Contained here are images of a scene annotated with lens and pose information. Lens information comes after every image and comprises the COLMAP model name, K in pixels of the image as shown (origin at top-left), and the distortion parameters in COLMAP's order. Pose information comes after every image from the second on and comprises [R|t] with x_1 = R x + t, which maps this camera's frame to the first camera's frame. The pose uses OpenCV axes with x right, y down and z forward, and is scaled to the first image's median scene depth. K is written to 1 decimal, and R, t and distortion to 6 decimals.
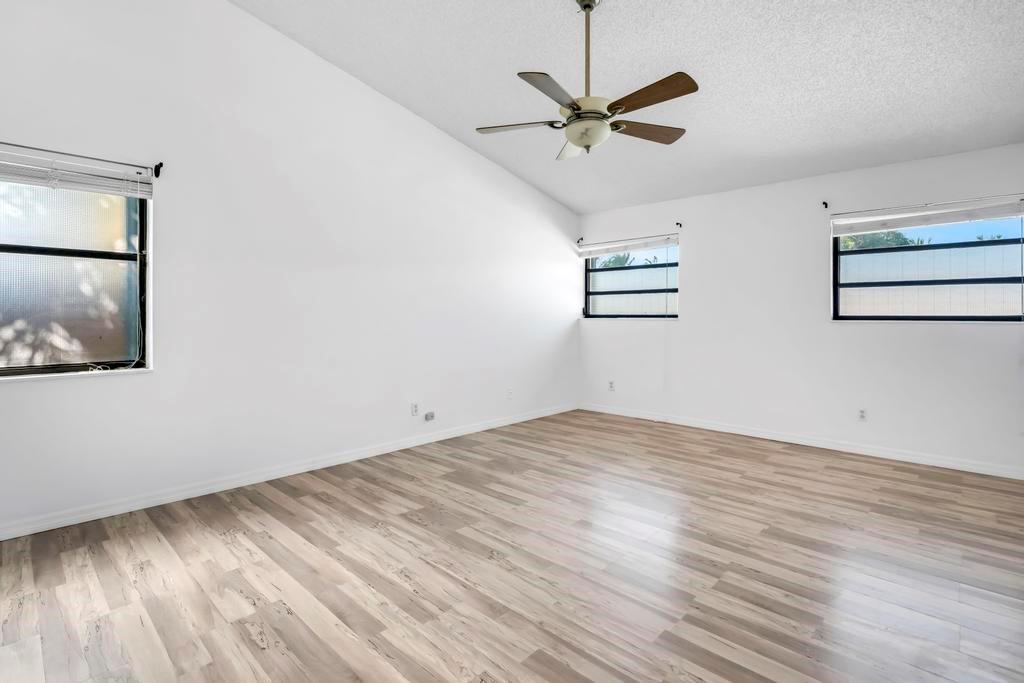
lens RADIAL K [[478.6, 0, 515.4], [0, 478.6, 310.1], [0, 0, 1]] dist [-0.013457, -0.000236]
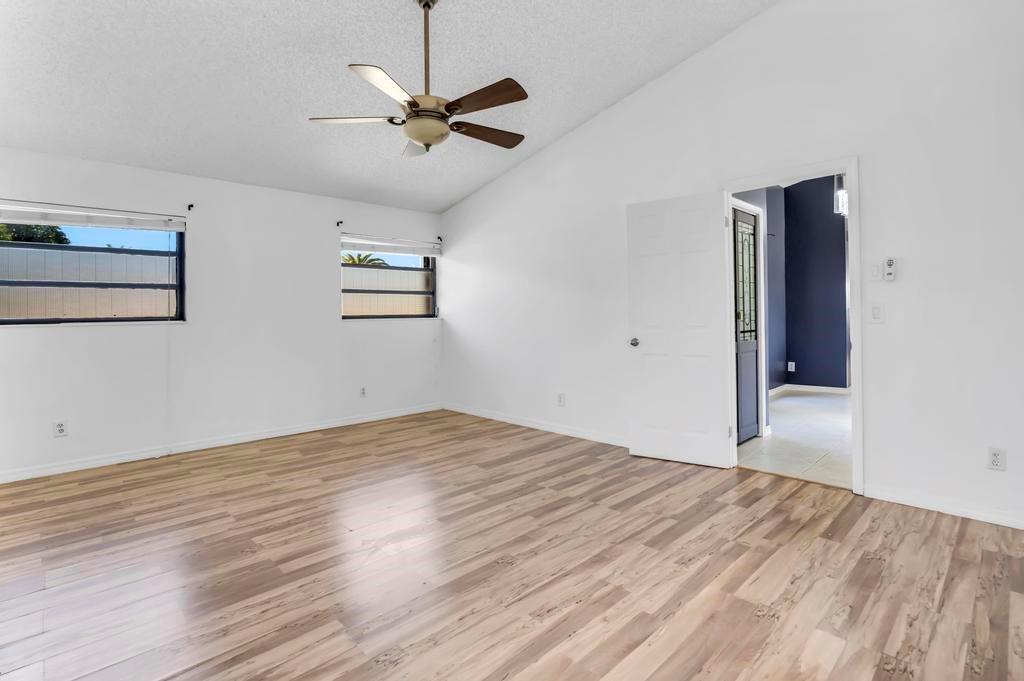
lens RADIAL K [[478.6, 0, 514.0], [0, 478.6, 315.2], [0, 0, 1]] dist [-0.013457, -0.000236]
pose [[0.071631, -0.003190, 0.997426, -1.076511], [-0.002278, 0.999992, 0.003361, 0.010238], [-0.997429, -0.002512, 0.071623, 0.975935]]
